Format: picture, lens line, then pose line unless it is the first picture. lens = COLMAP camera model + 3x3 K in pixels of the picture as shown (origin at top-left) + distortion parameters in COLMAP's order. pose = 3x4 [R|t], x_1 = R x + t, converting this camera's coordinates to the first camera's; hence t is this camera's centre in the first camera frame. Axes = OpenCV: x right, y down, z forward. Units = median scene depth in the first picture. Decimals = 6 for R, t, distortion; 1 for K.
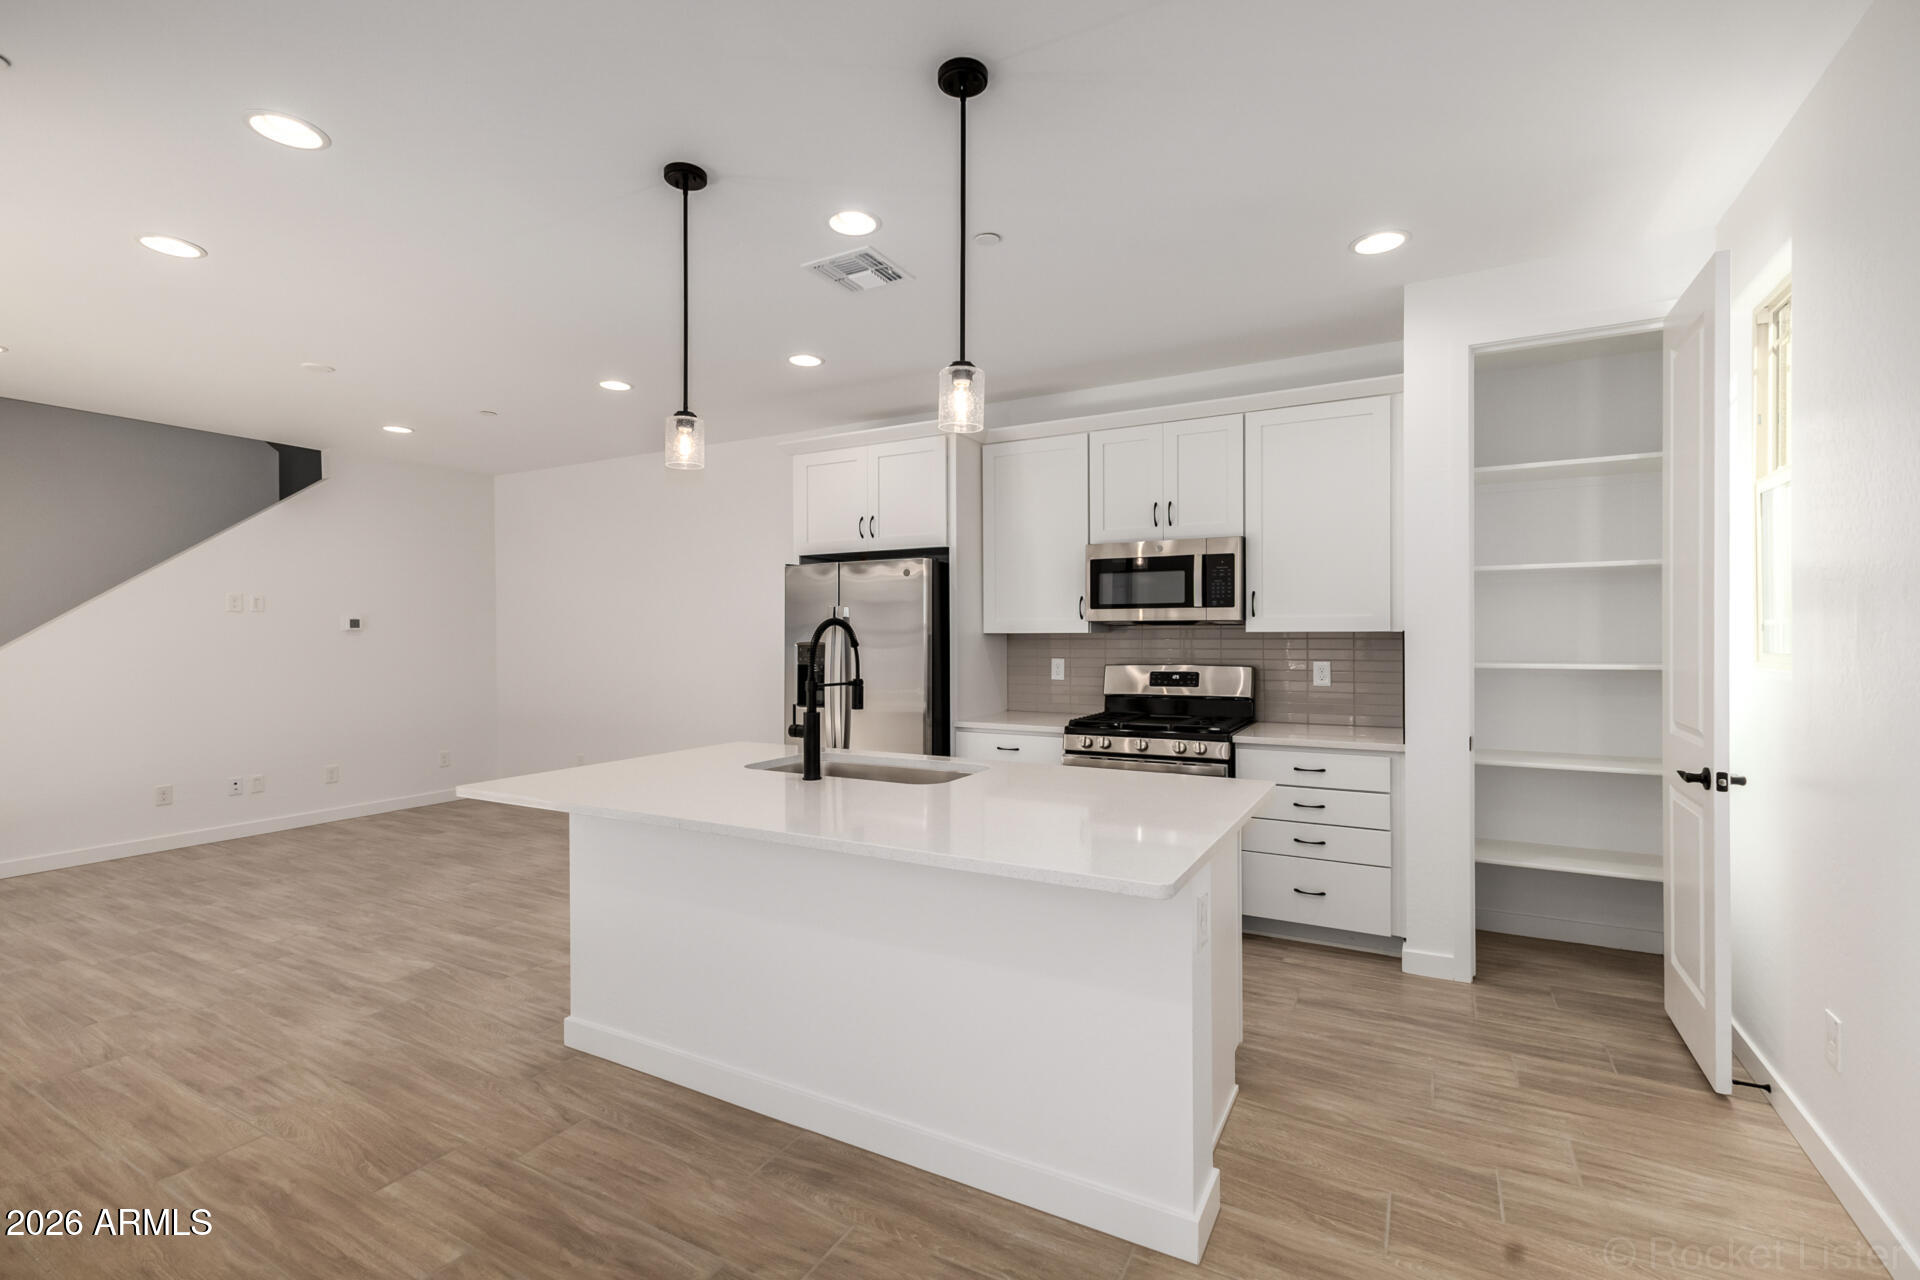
lens RADIAL K [[835.7, 0, 960.0], [0, 835.7, 640.0], [0, 0, 1]] dist [0.008436, -0.000142]
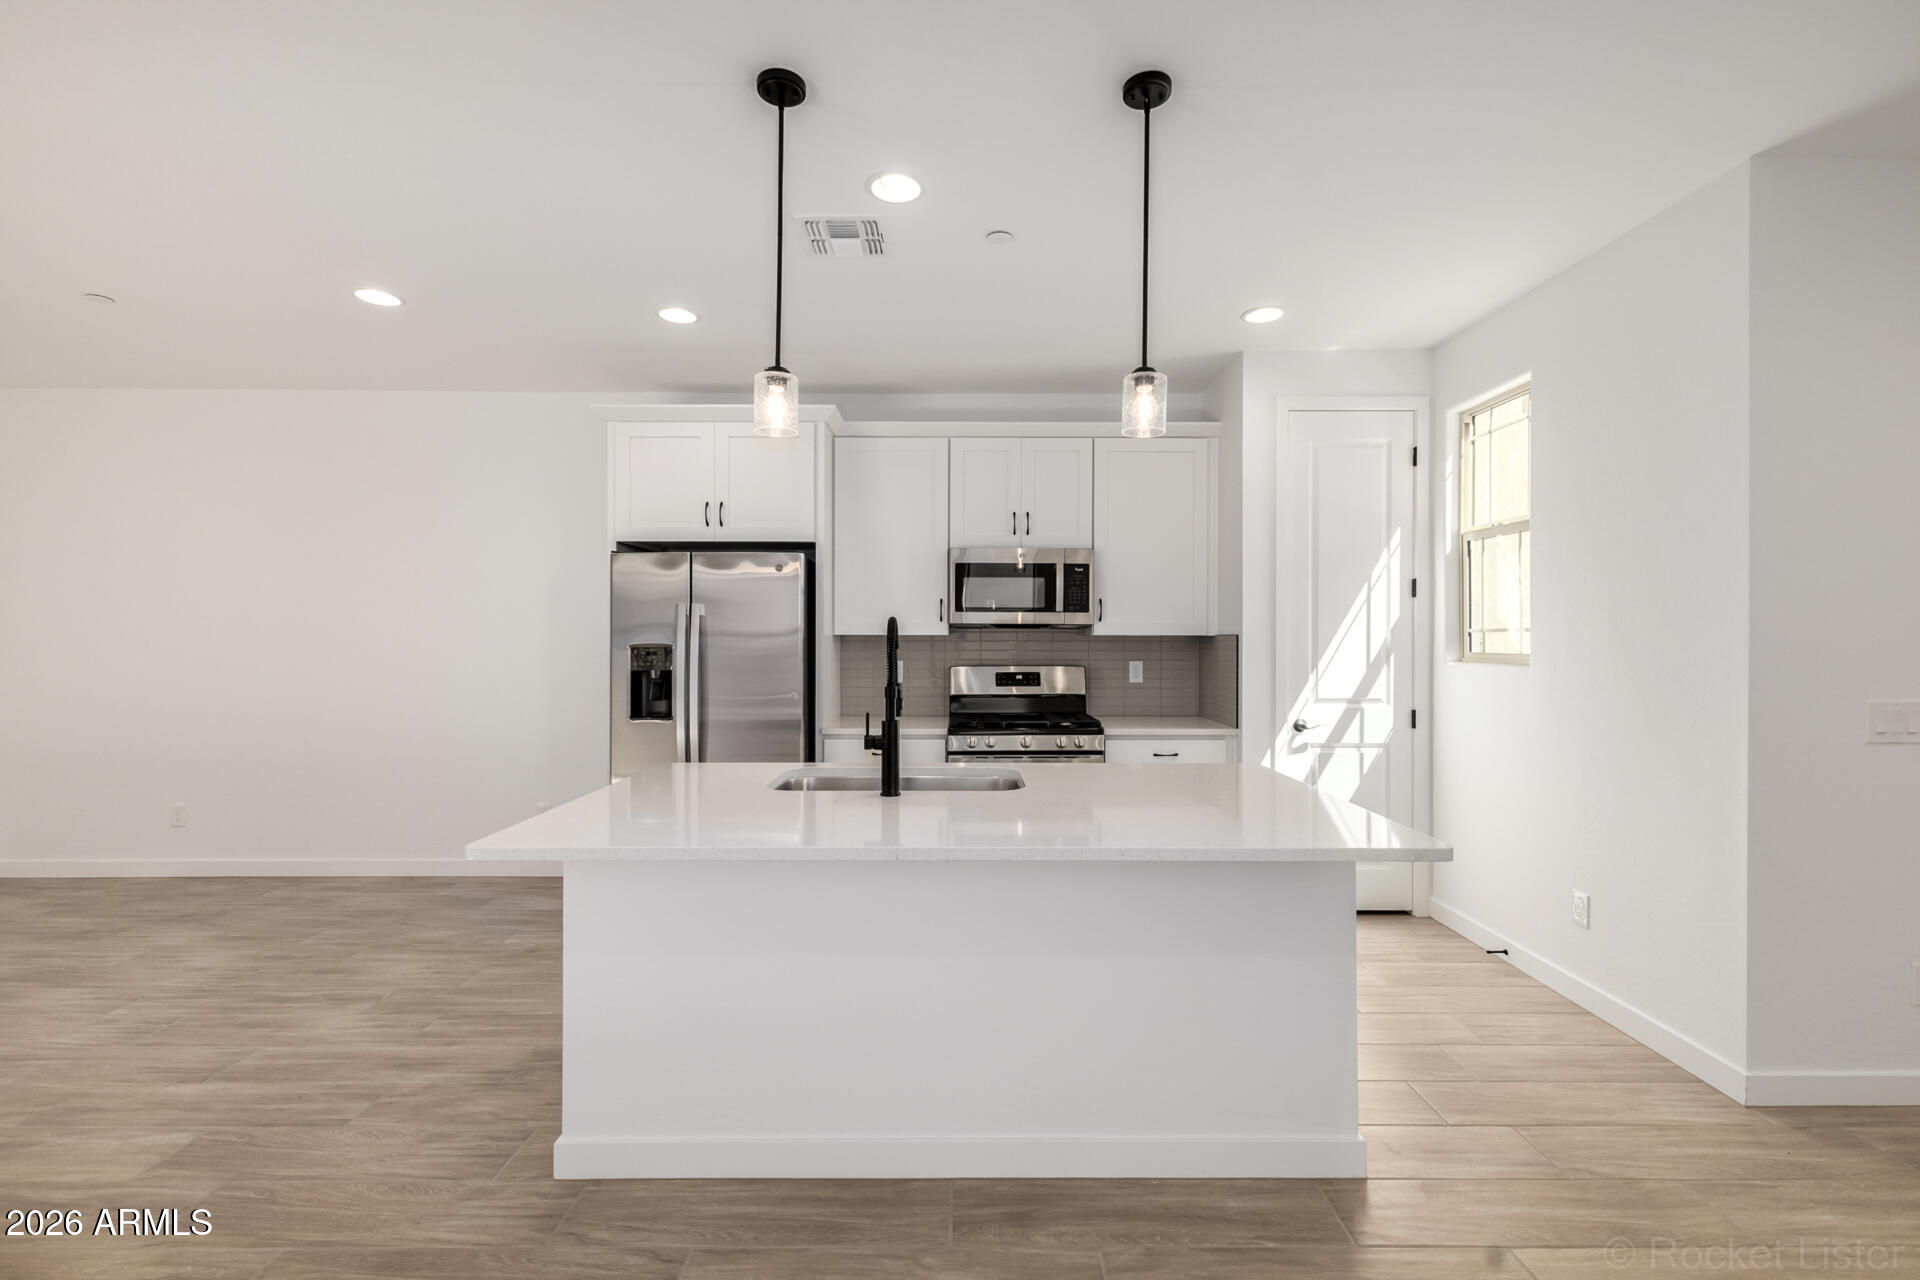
lens RADIAL K [[840.3, 0, 960.0], [0, 840.3, 640.0], [0, 0, 1]] dist [0.017790, -0.006212]
pose [[0.877462, 0.003400, 0.479635, -0.349101], [-0.001693, 0.999991, -0.003990, 0.001580], [-0.479644, 0.002689, 0.877459, 0.106386]]
